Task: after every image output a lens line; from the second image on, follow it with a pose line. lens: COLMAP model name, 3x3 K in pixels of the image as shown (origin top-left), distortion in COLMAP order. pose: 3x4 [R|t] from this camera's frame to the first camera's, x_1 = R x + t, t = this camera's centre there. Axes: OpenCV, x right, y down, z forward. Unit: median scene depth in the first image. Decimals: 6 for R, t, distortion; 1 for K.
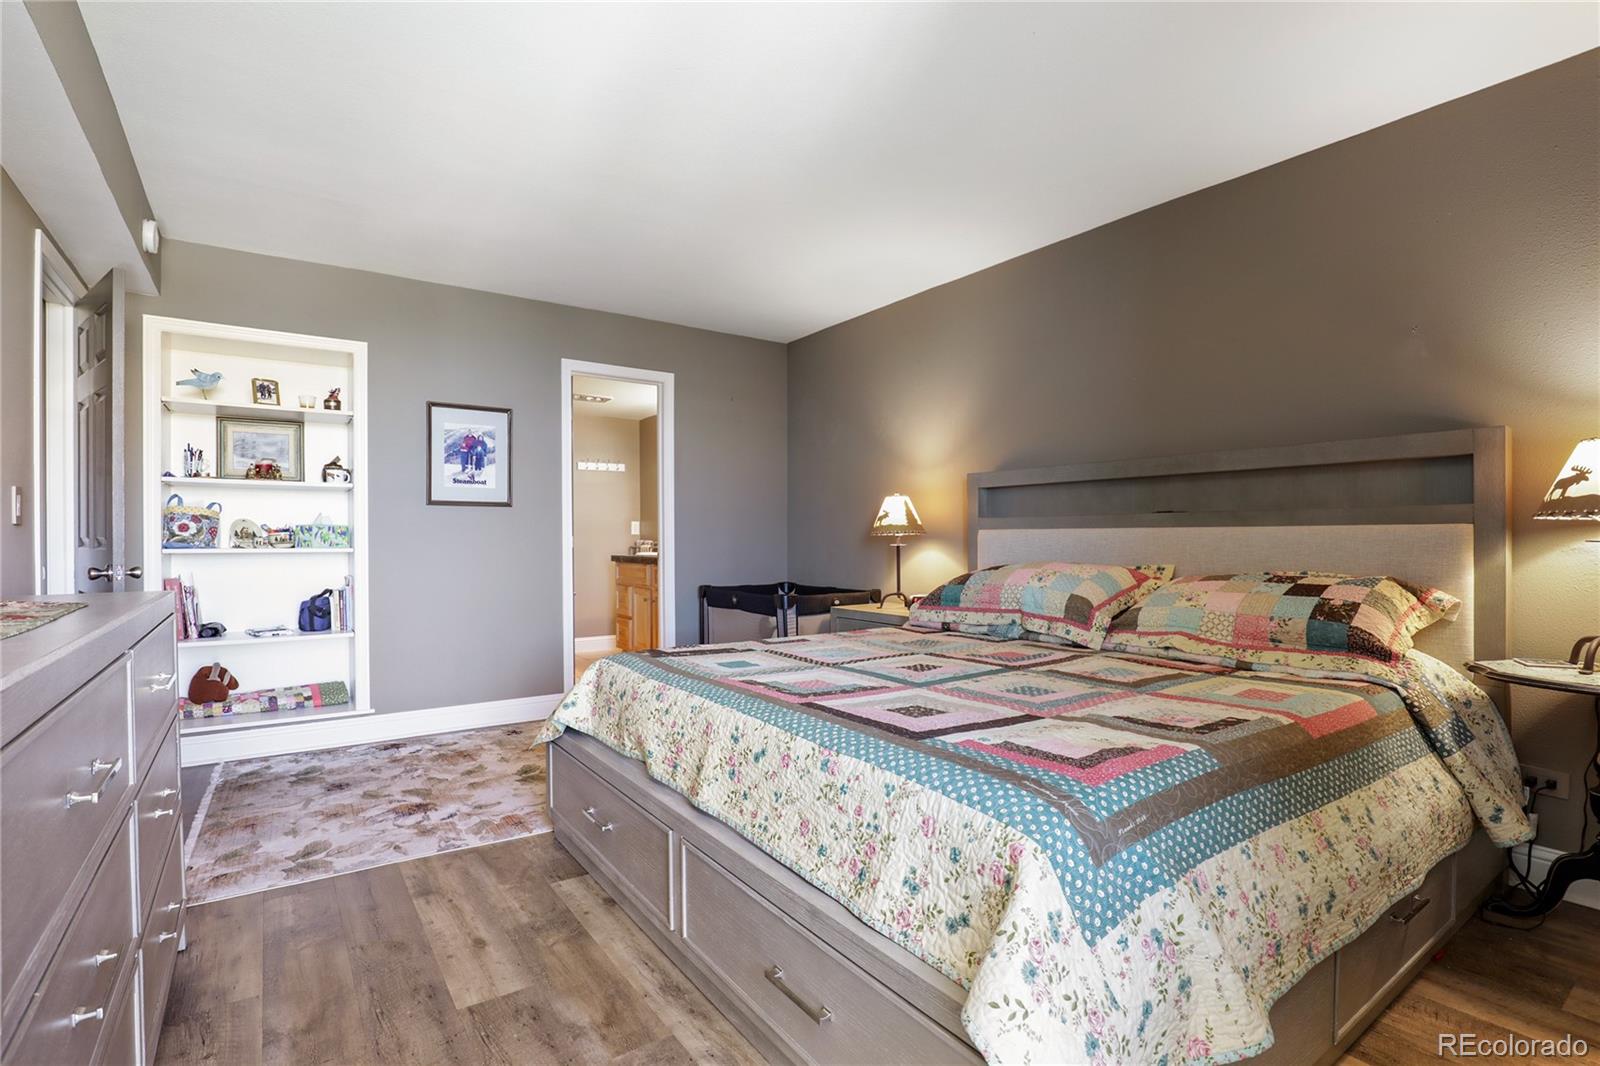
lens RADIAL K [[738.6, 0, 794.9], [0, 738.6, 535.4], [0, 0, 1]] dist [-0.027154, 0.000234]
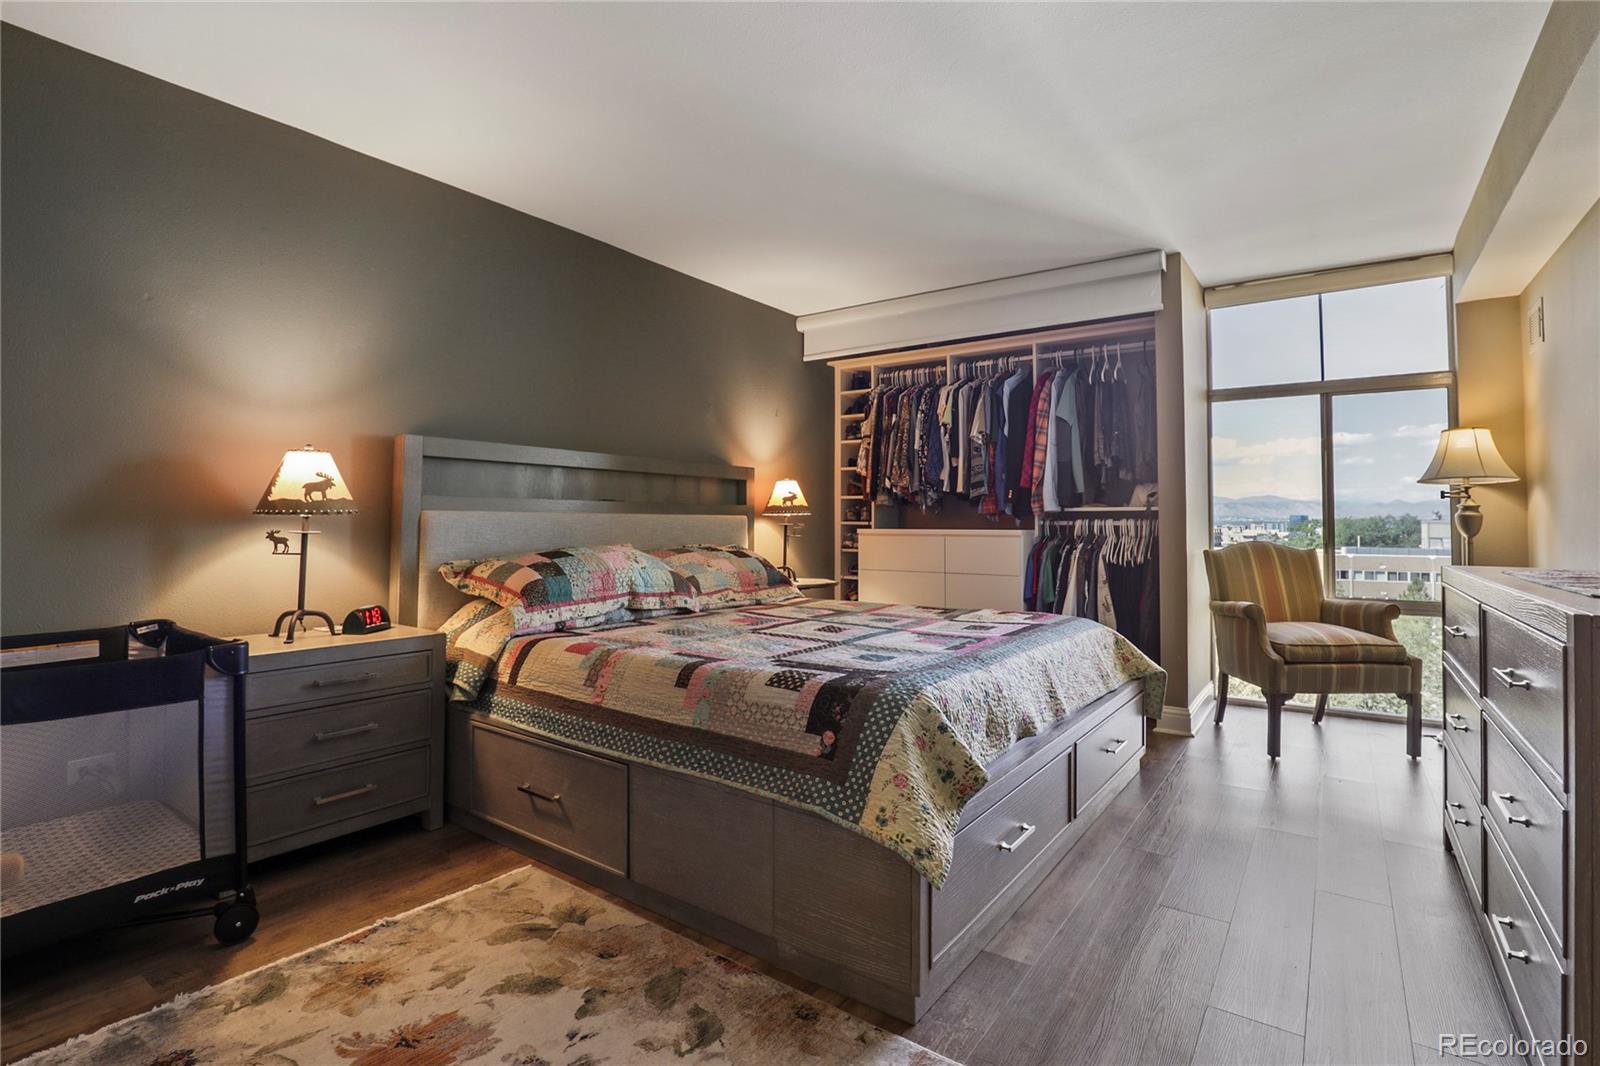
lens RADIAL K [[759.0, 0, 812.4], [0, 759.0, 526.6], [0, 0, 1]] dist [-0.026867, -0.000529]
pose [[-0.334941, 0.007637, 0.942208, -0.761126], [0.006487, 0.999962, -0.005799, 0.017915], [-0.942217, 0.004170, -0.334978, 1.102181]]
